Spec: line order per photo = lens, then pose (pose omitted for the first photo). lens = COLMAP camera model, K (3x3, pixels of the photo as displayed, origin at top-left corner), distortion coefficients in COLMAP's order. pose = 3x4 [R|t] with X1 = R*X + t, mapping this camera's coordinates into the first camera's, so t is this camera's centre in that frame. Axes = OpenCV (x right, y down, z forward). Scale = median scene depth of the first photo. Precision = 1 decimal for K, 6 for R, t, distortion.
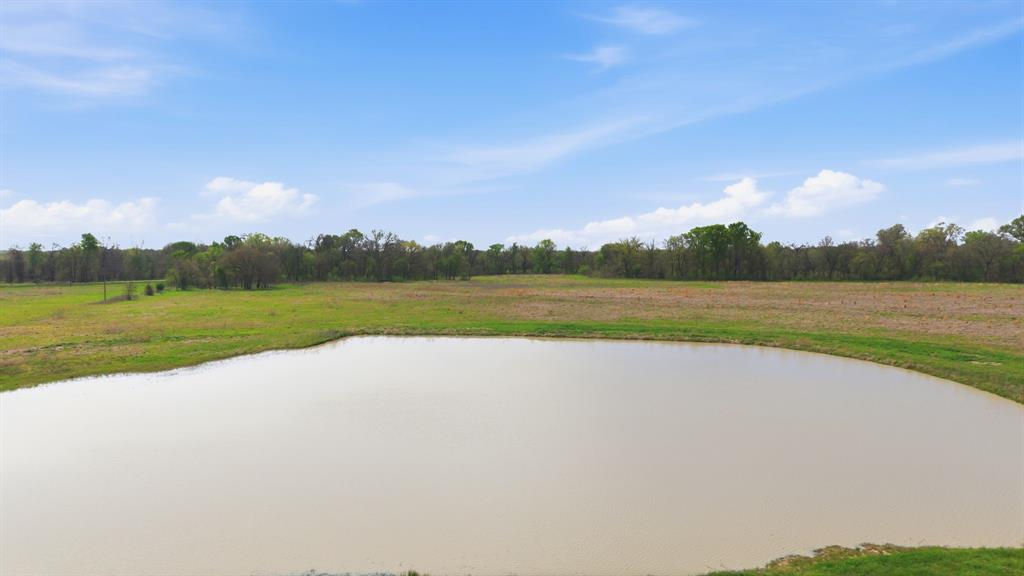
lens RADIAL K [[413.6, 0, 512.0], [0, 413.6, 288.0], [0, 0, 1]] dist [0.000538, -0.000112]
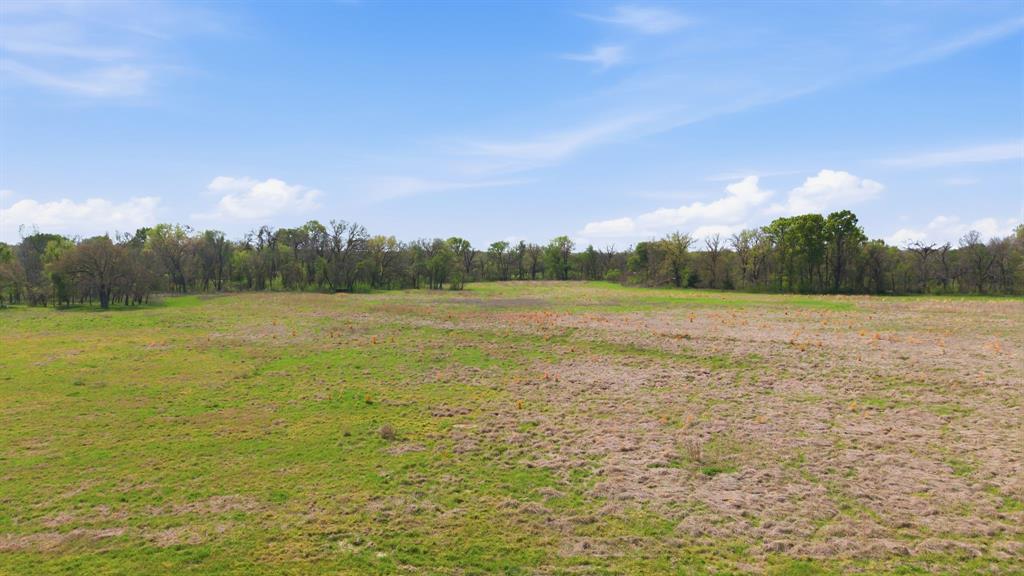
lens RADIAL K [[411.1, 0, 512.0], [0, 411.1, 288.0], [0, 0, 1]] dist [-0.001935, -0.000074]
pose [[0.999999, 0.000179, 0.001393, -0.014048], [-0.000180, 1.000000, 0.000966, -0.018955], [-0.001392, -0.000967, 0.999999, 0.208063]]
